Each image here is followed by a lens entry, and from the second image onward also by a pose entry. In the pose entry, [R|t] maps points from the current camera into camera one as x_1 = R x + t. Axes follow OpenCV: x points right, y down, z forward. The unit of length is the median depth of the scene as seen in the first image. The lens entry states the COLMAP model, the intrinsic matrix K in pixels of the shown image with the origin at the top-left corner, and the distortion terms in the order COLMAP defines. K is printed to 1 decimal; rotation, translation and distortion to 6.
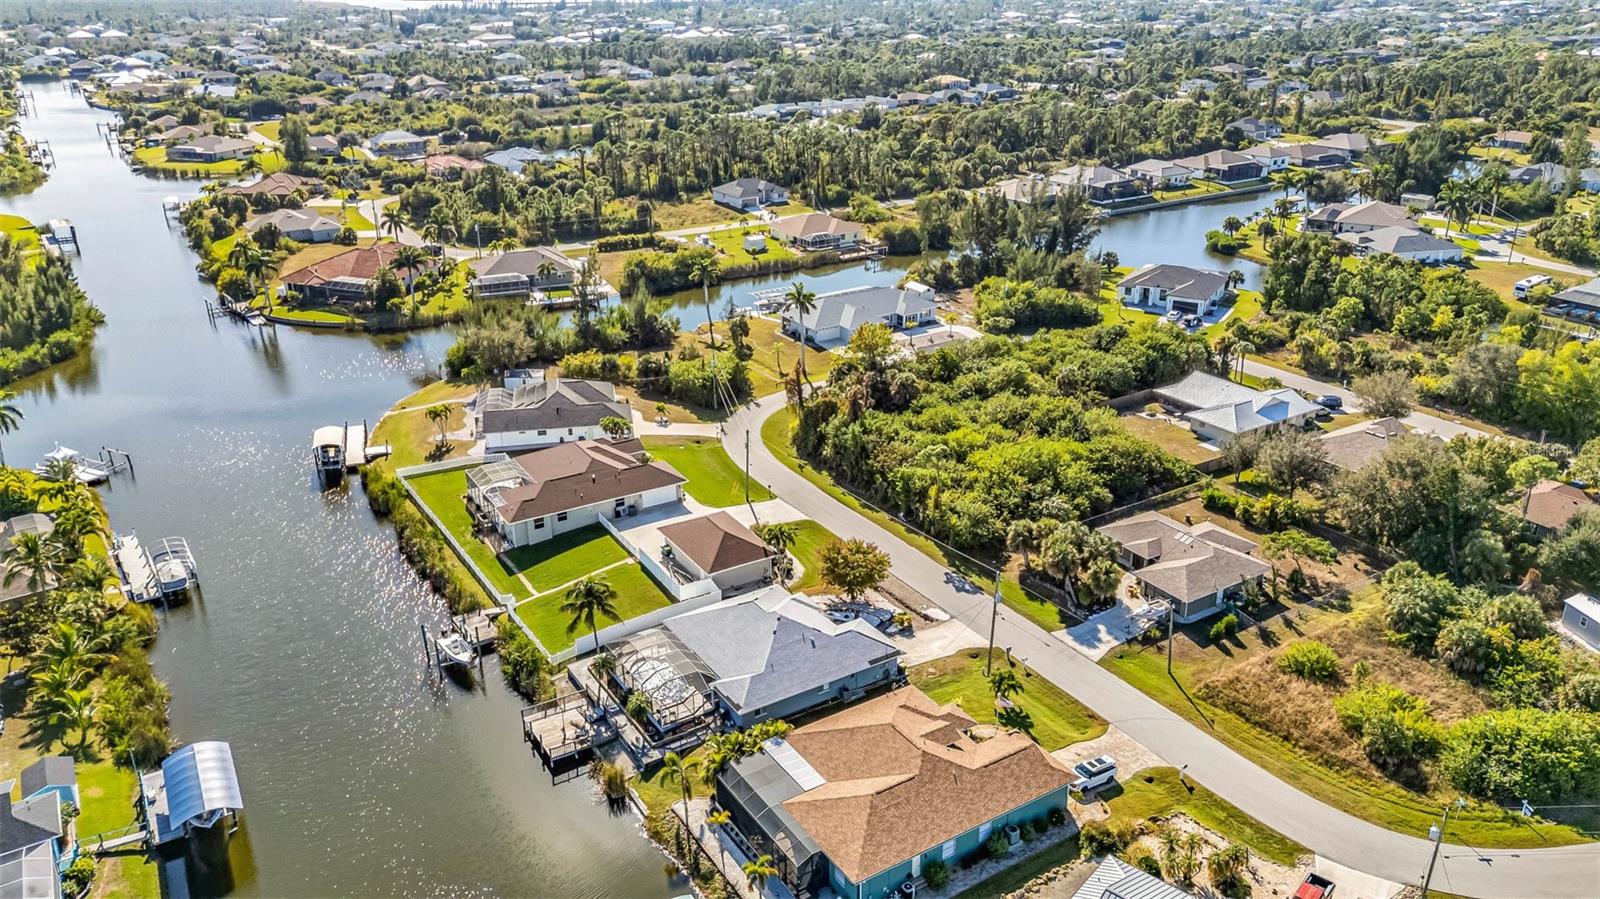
lens RADIAL K [[1170.1, 0, 800.0], [0, 1170.1, 452.1], [0, 0, 1]] dist [0.081645, -0.075357]
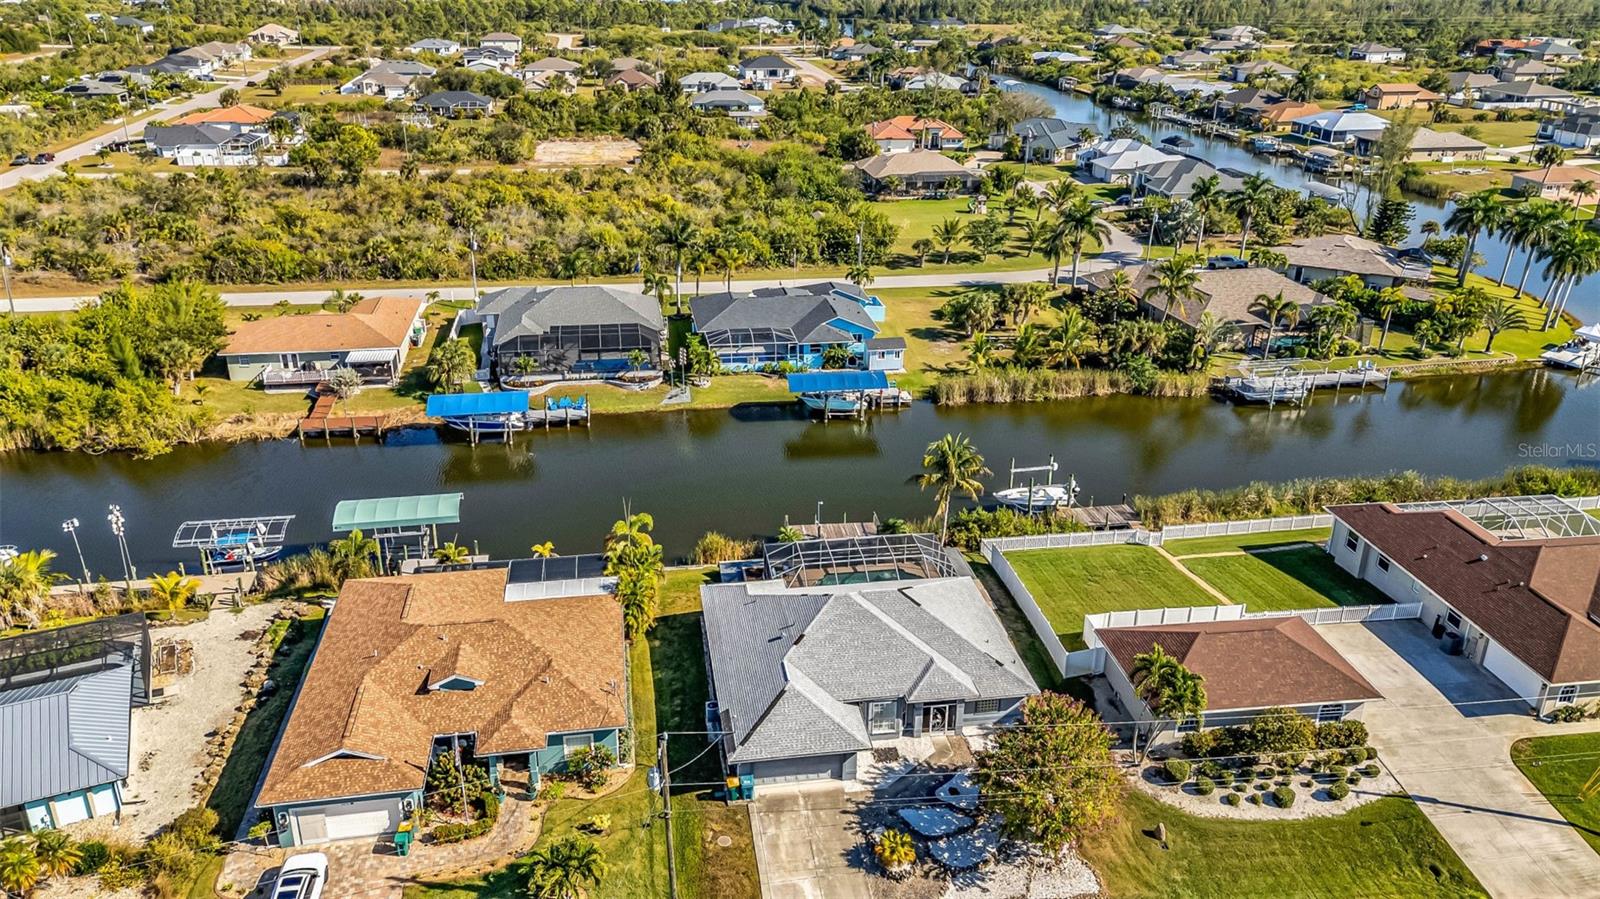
lens RADIAL K [[1170.1, 0, 800.0], [0, 1170.1, 452.1], [0, 0, 1]] dist [0.081645, -0.075357]
pose [[-0.388784, 0.365345, -0.845795, 0.366801], [-0.361774, 0.783746, 0.504838, -0.170674], [0.847329, 0.502260, -0.172536, 0.798140]]
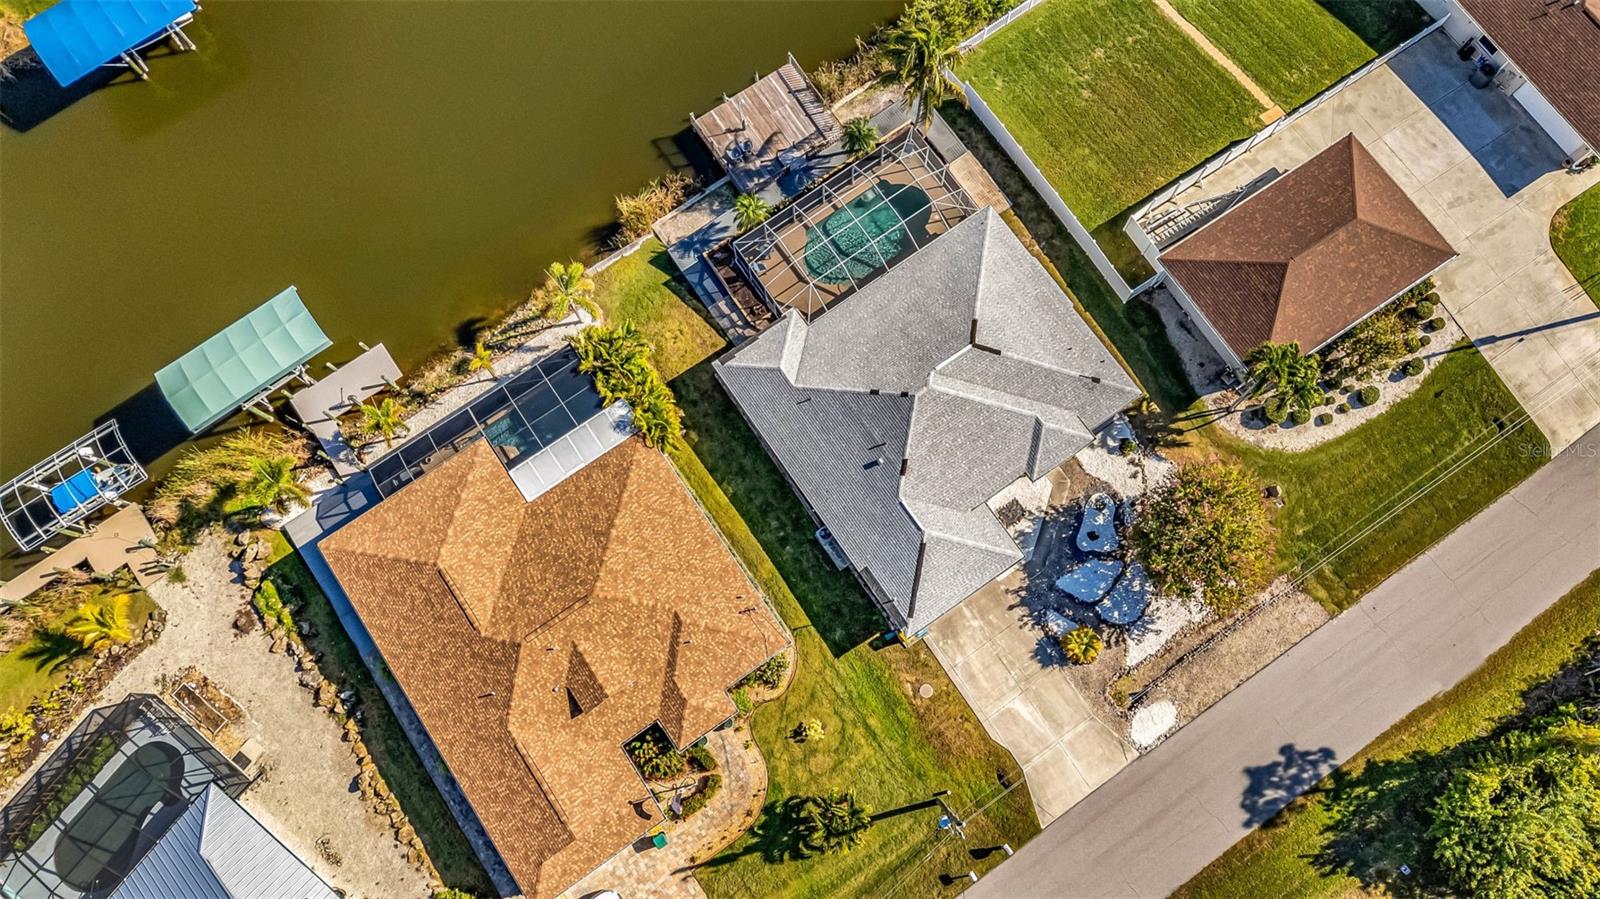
lens RADIAL K [[1171.6, 0, 794.5], [0, 1171.6, 455.1], [0, 0, 1]] dist [0.076278, -0.069837]
pose [[0.043242, 0.971831, -0.231677, 0.100043], [-0.361894, 0.231383, 0.903047, -0.241627], [0.931216, 0.044793, 0.361705, 0.572131]]
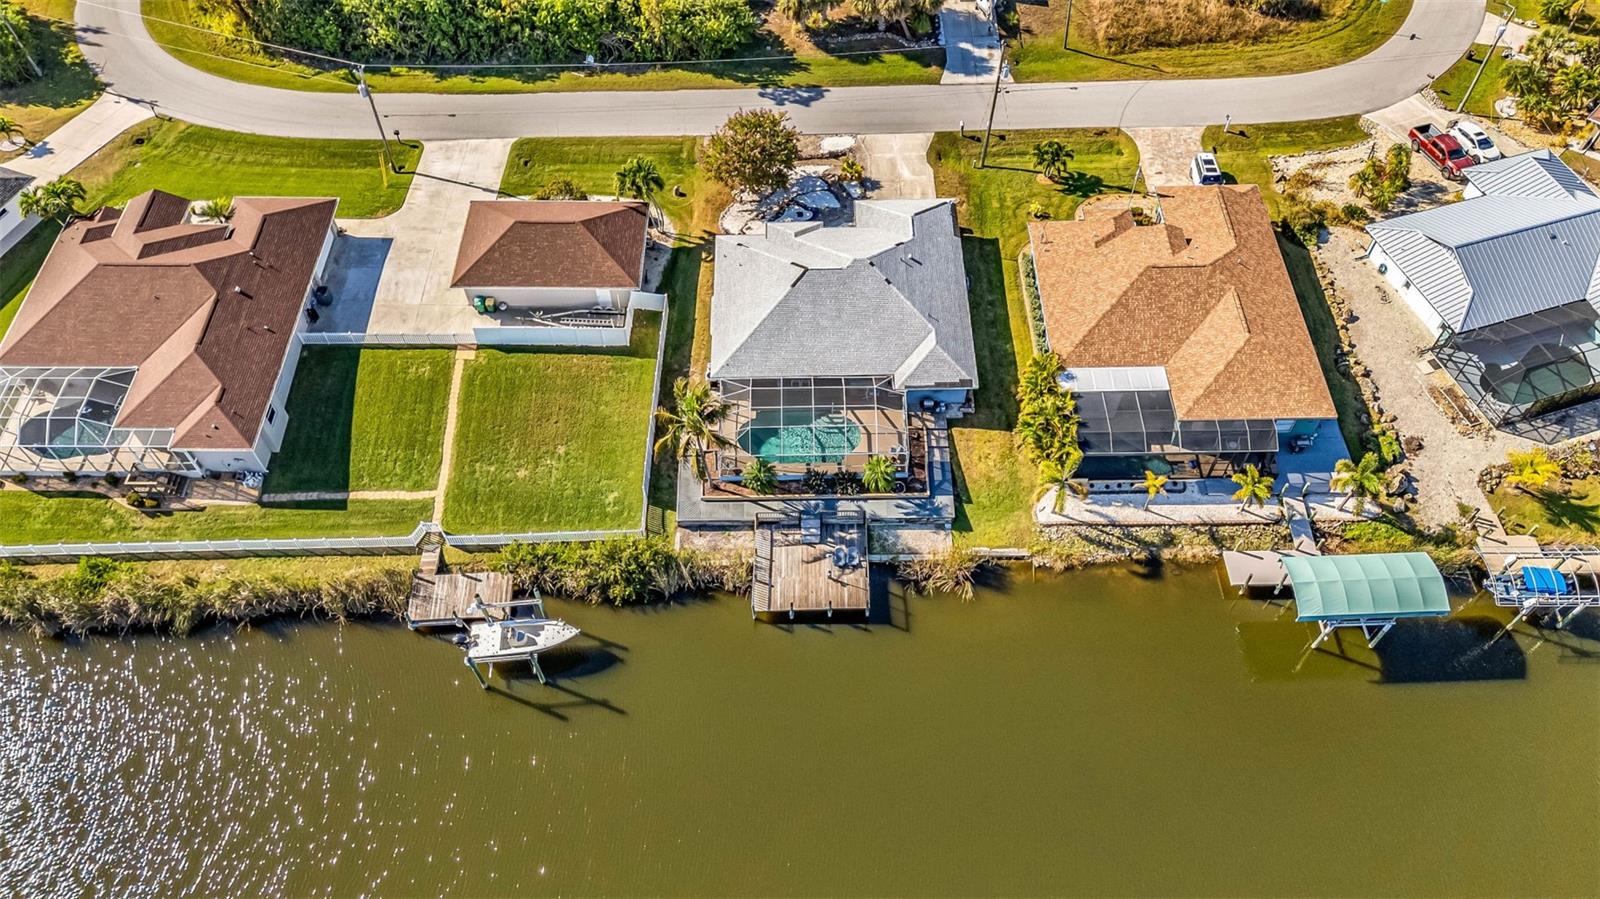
lens RADIAL K [[1173.2, 0, 800.0], [0, 1173.2, 449.5], [0, 0, 1]] dist [0.085168, -0.097721]
pose [[0.520659, -0.691388, 0.500896, -0.365309], [0.333376, 0.704754, 0.626245, -0.185396], [-0.785986, -0.159074, 0.597429, 0.440255]]
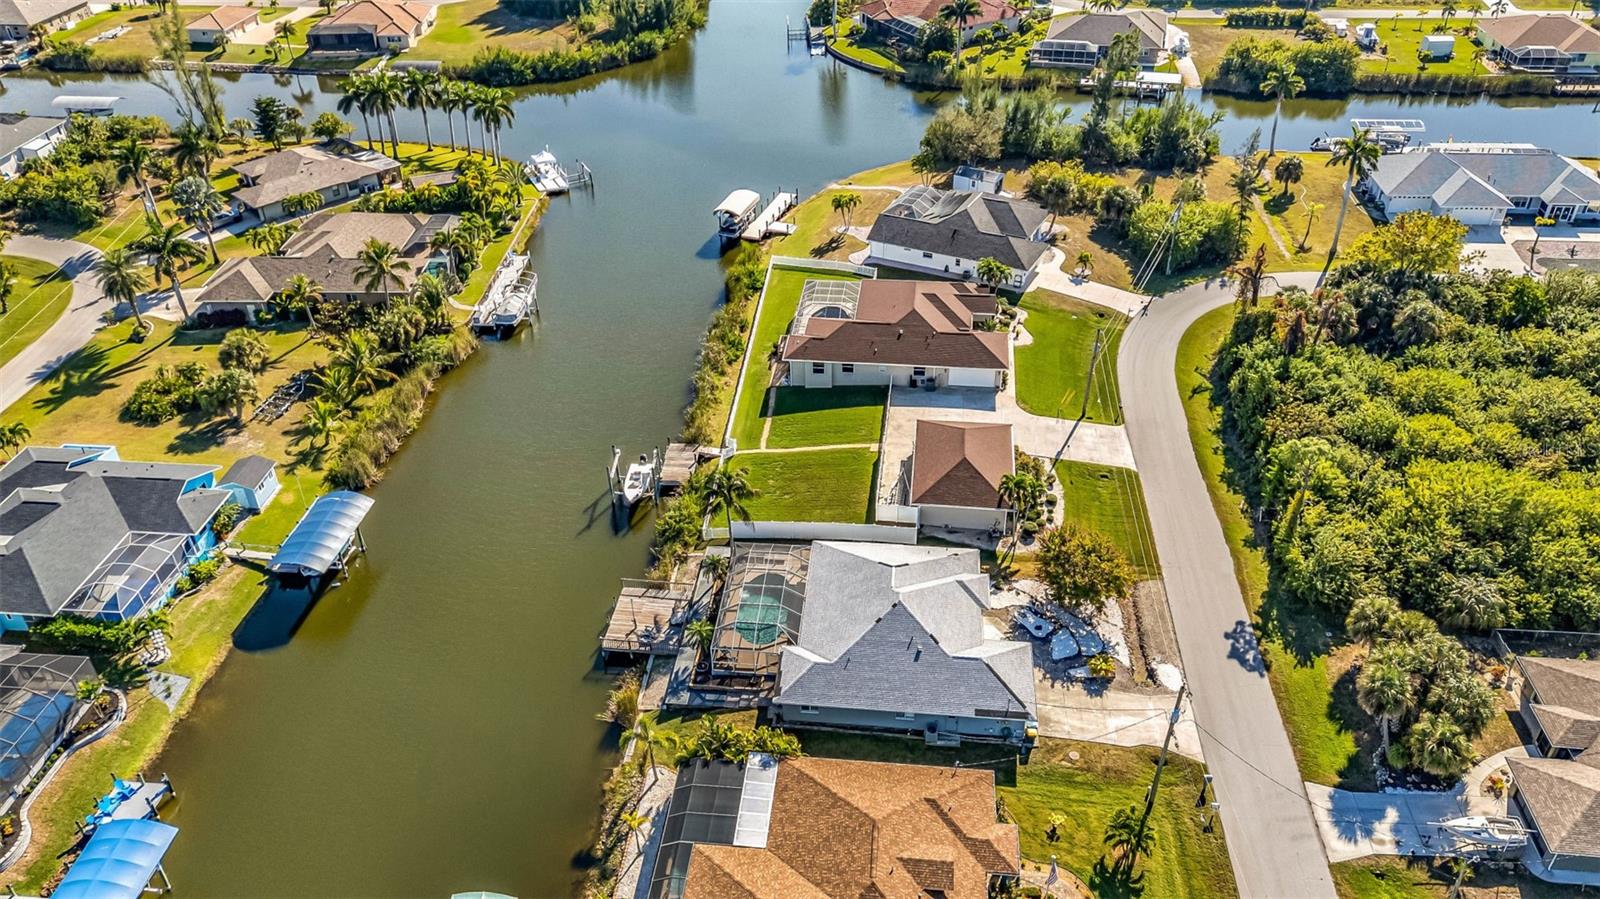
lens RADIAL K [[1171.8, 0, 799.1], [0, 1171.8, 451.6], [0, 0, 1]] dist [0.079899, -0.078028]
pose [[0.788639, 0.346487, -0.507932, 0.217254], [-0.228753, 0.932140, 0.280689, -0.115289], [0.570719, -0.105172, 0.814382, 0.263293]]
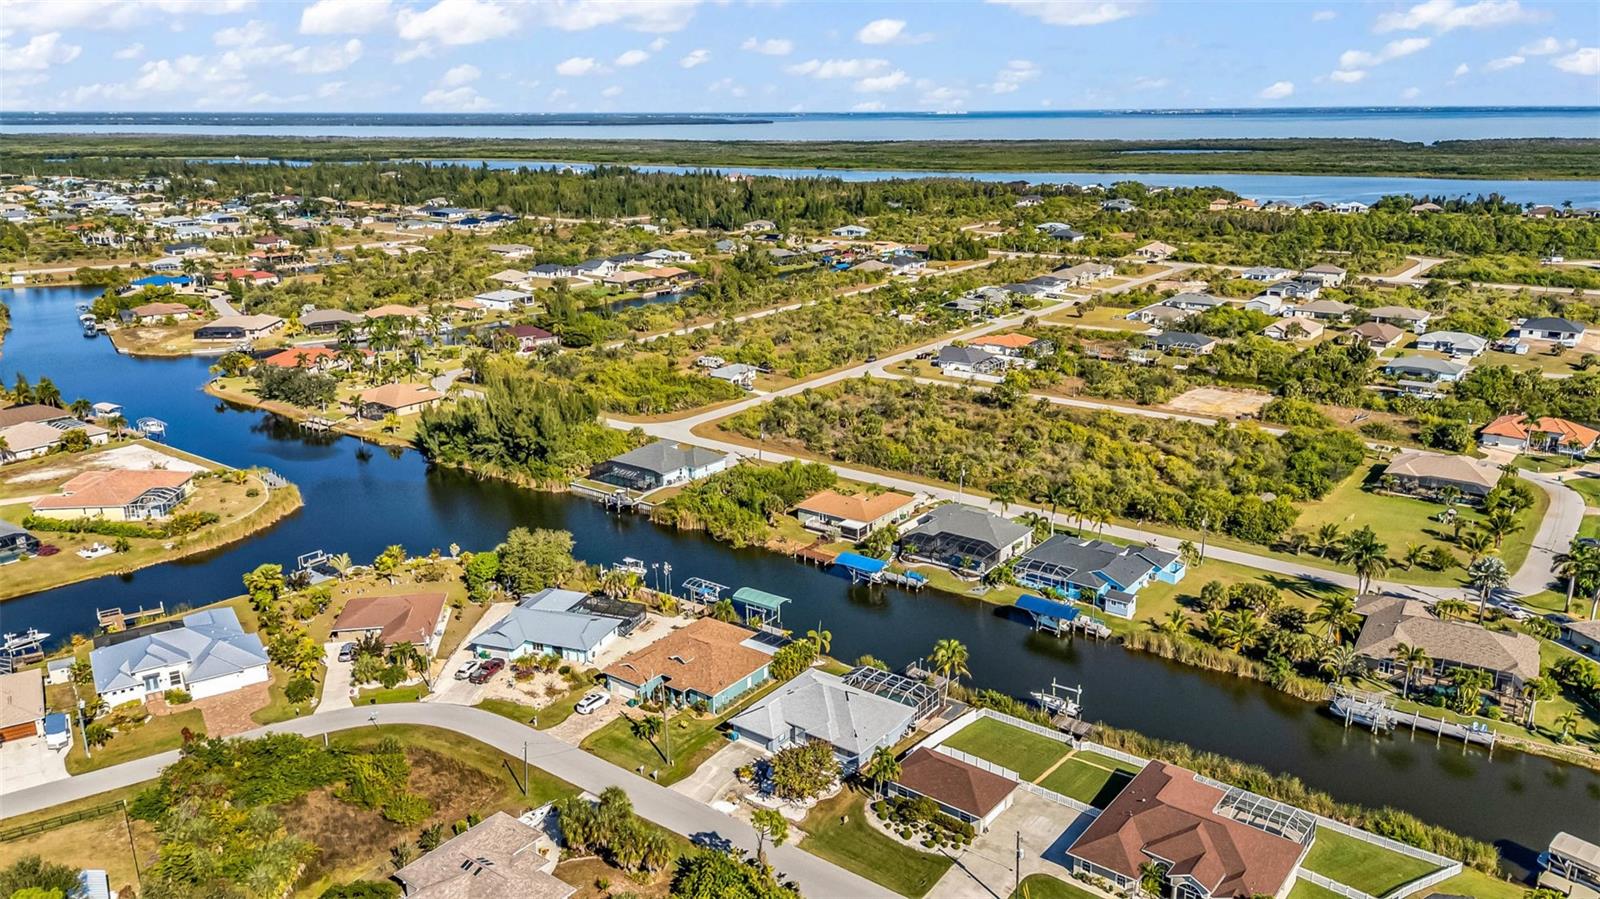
lens RADIAL K [[1170.1, 0, 800.0], [0, 1170.1, 452.1], [0, 0, 1]] dist [0.081645, -0.075357]
pose [[-0.932939, 0.112362, -0.342053, 0.332006], [-0.128151, 0.784200, 0.607131, -0.678123], [0.336456, 0.610250, -0.717211, 1.369065]]
